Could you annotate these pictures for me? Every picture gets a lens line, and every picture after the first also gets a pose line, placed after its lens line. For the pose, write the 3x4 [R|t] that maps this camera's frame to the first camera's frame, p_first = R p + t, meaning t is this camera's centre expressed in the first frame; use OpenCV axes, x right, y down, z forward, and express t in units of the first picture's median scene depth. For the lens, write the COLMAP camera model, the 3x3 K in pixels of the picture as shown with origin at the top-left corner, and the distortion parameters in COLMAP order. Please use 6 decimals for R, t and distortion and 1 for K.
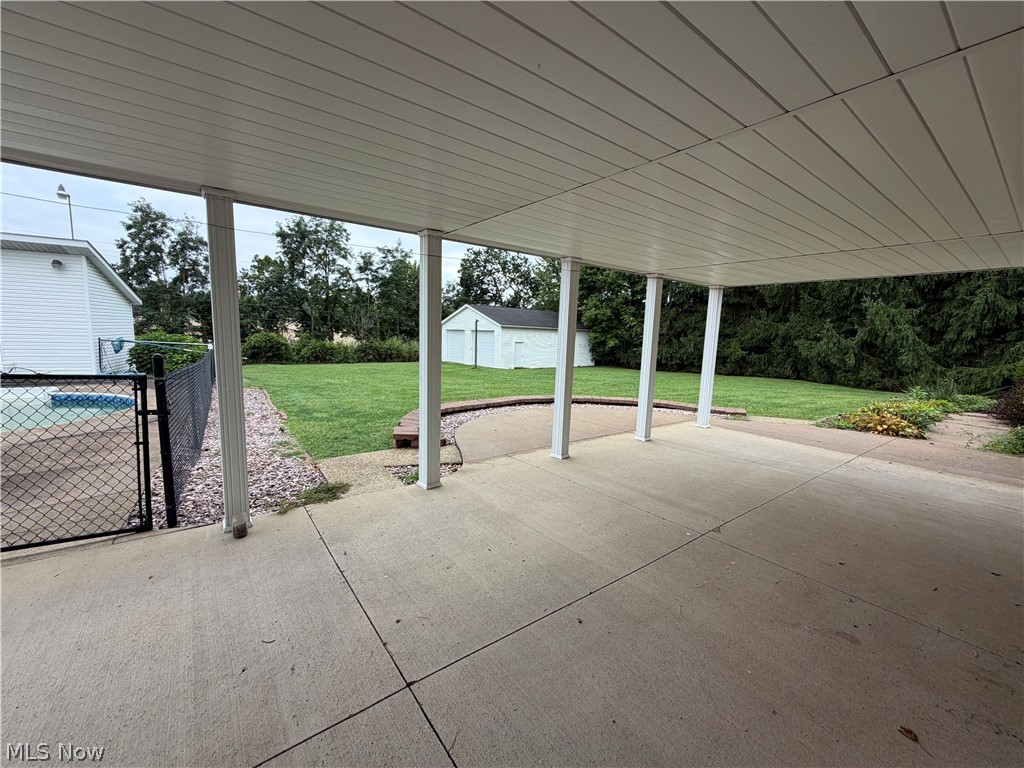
lens RADIAL K [[405.6, 0, 508.0], [0, 405.6, 384.7], [0, 0, 1]] dist [-0.000130, 0.000122]
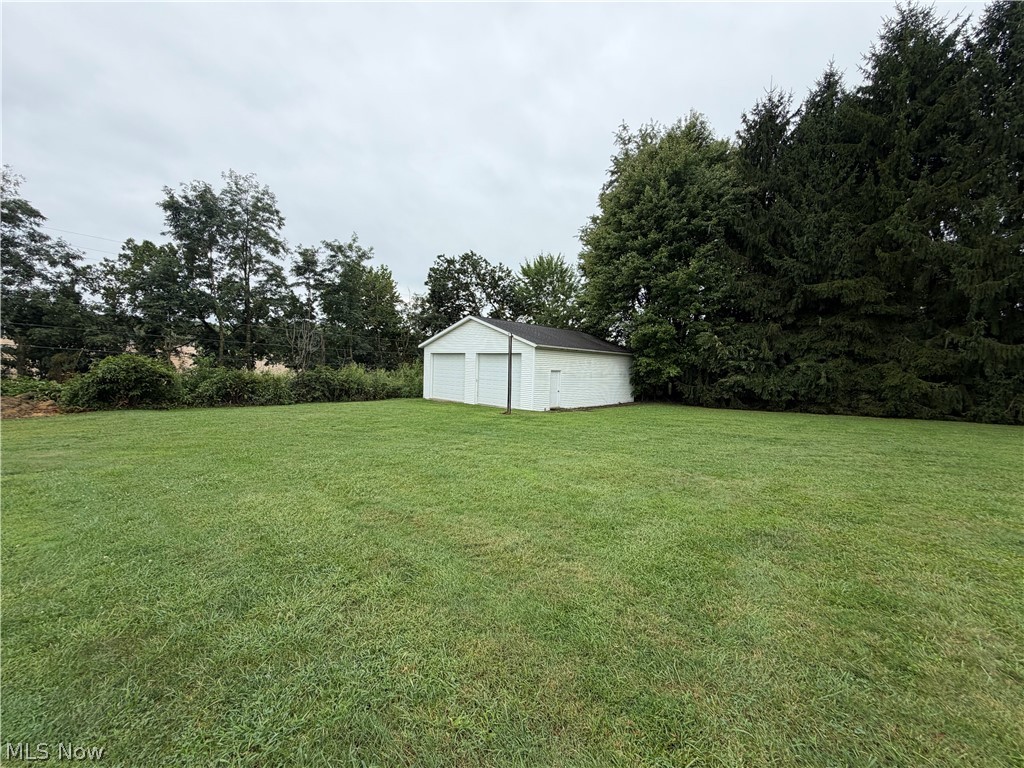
lens RADIAL K [[405.6, 0, 508.0], [0, 405.6, 384.7], [0, 0, 1]] dist [-0.000130, 0.000122]
pose [[0.987112, -0.008597, 0.159800, -0.116235], [0.020098, 0.997310, -0.070495, -0.025947], [-0.158764, 0.072798, 0.984629, 0.255500]]
